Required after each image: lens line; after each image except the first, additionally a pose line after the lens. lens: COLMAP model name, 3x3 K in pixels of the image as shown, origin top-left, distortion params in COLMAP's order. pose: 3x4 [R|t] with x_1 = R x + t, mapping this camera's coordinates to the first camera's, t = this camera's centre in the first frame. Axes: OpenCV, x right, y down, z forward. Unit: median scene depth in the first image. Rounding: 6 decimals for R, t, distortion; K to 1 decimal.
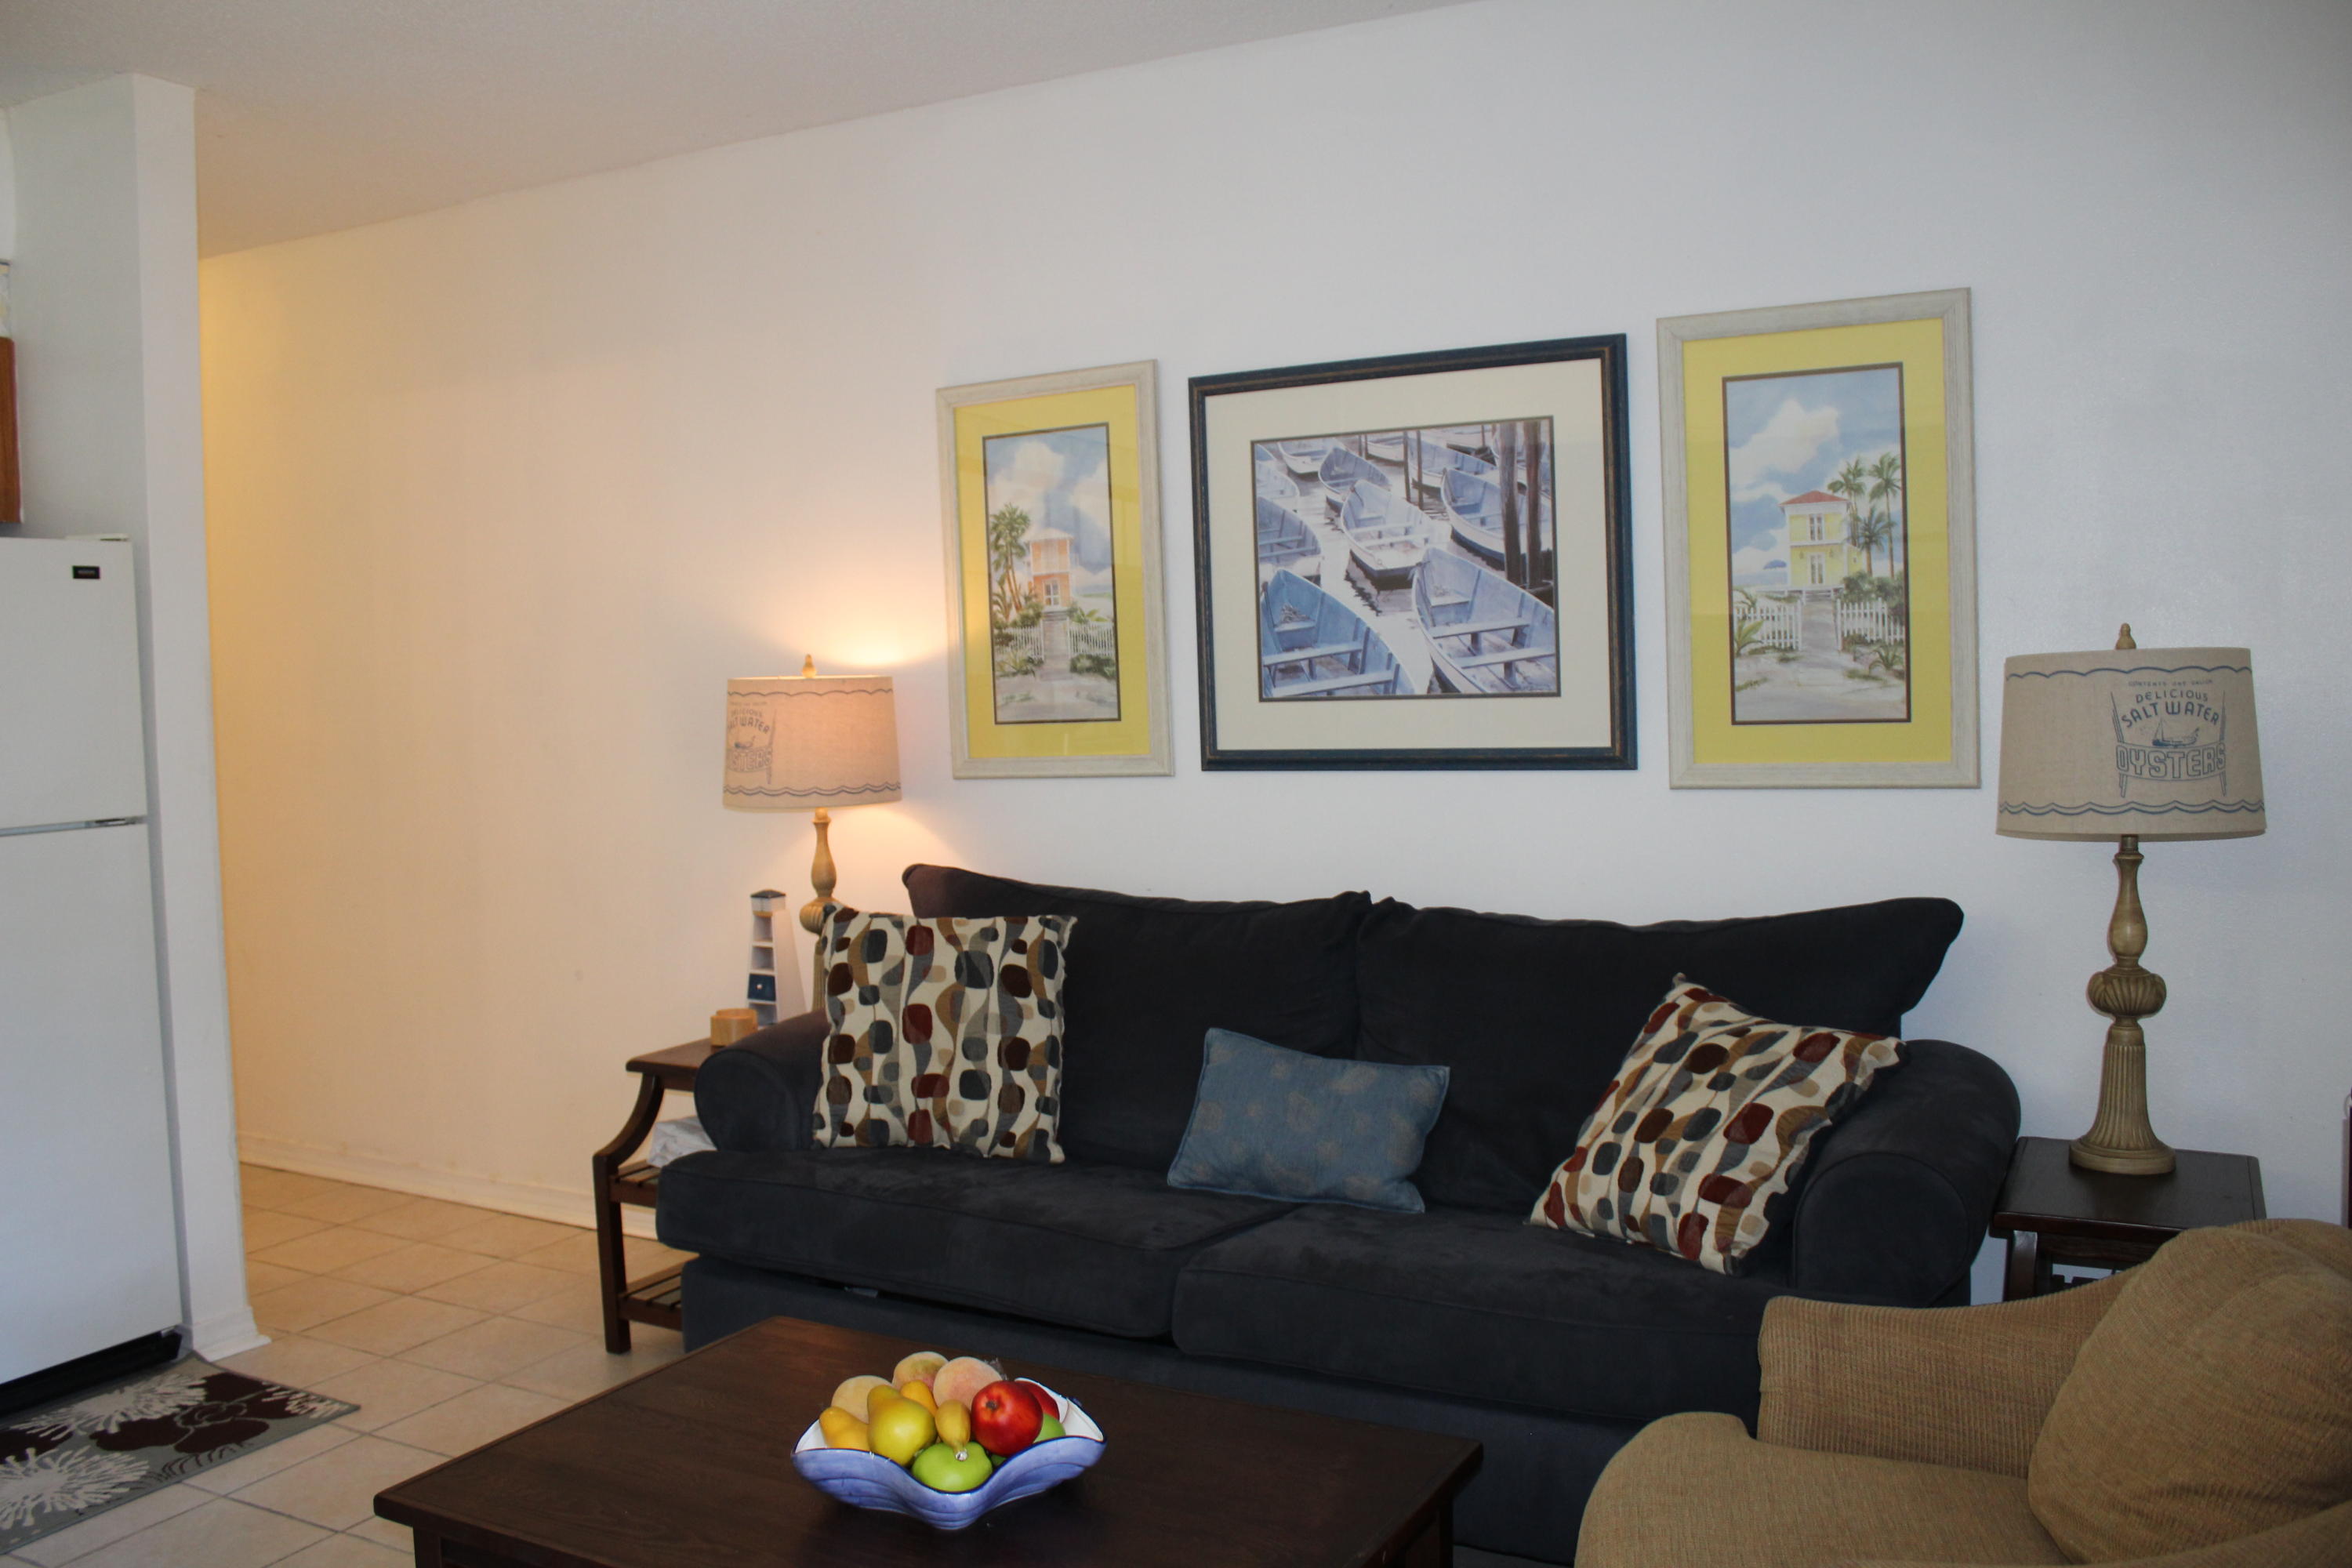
lens RADIAL K [[1983.9, 0, 1176.0], [0, 1983.9, 784.0], [0, 0, 1]] dist [-0.131600, 0.123039]
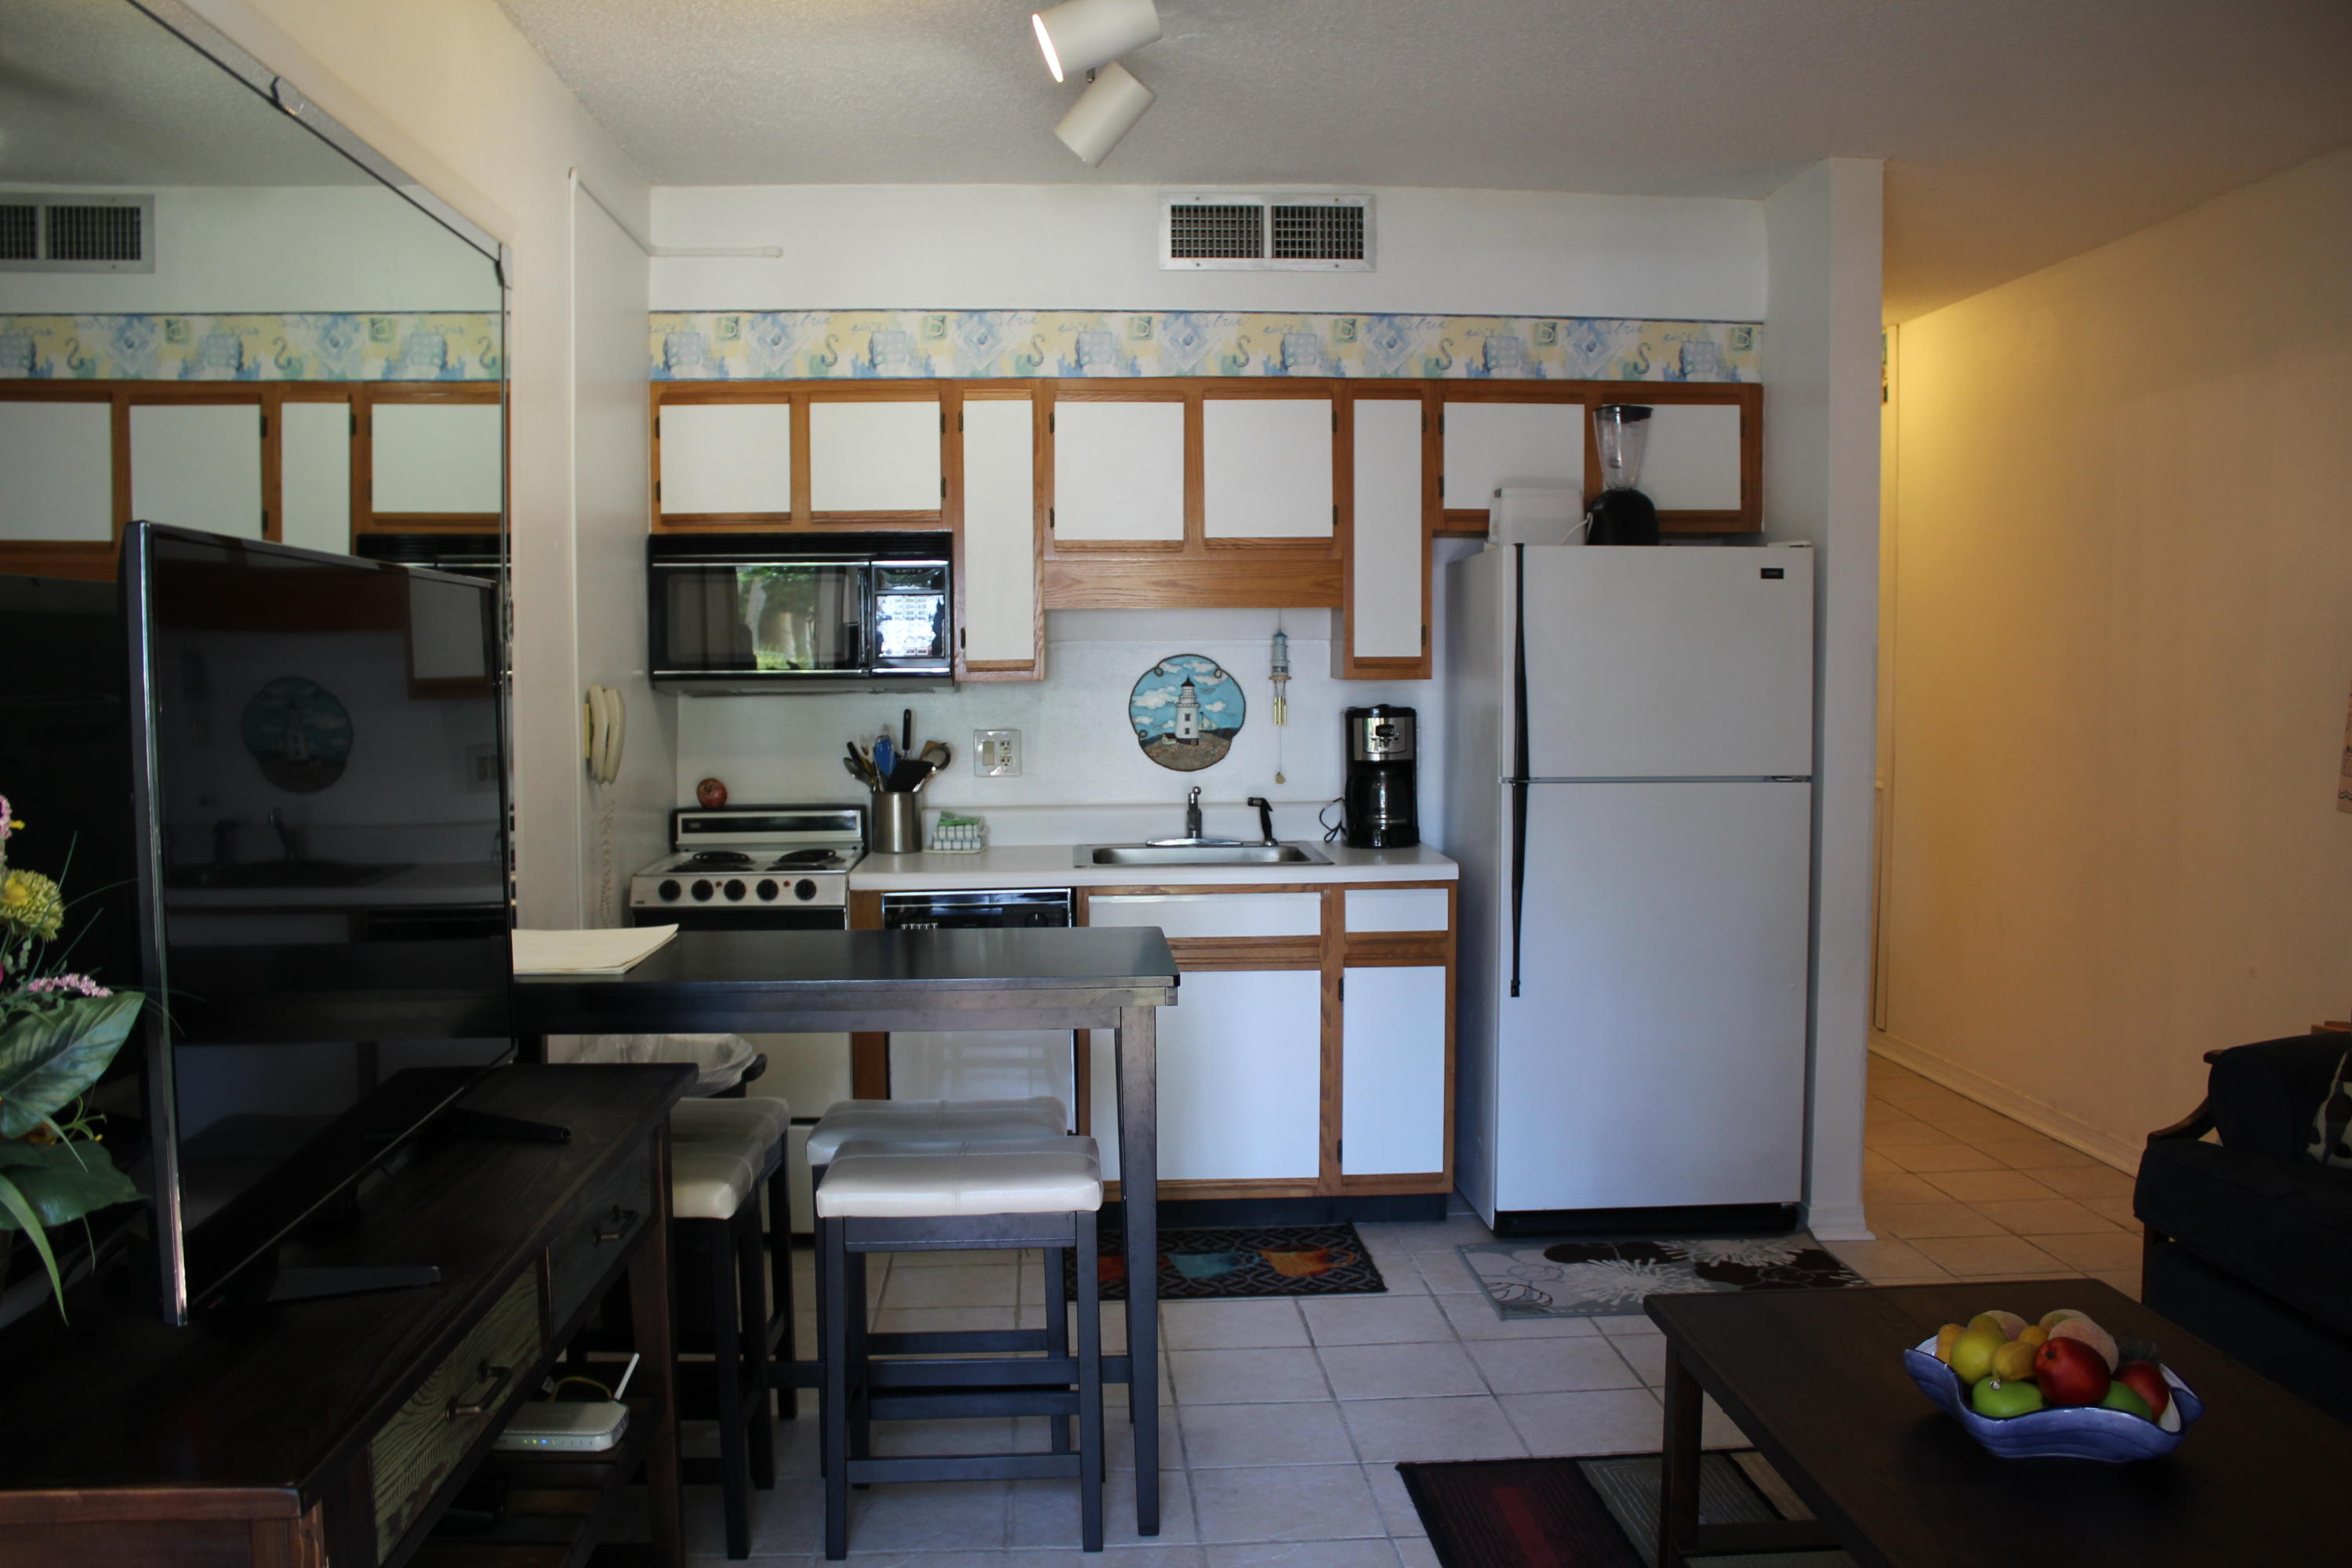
lens RADIAL K [[1983.9, 0, 1176.0], [0, 1983.9, 784.0], [0, 0, 1]] dist [-0.131600, 0.123039]
pose [[0.547530, 0.073635, -0.833540, 0.272829], [-0.067507, 0.996761, 0.043710, -0.005216], [0.834058, 0.032337, 0.550728, 0.001272]]
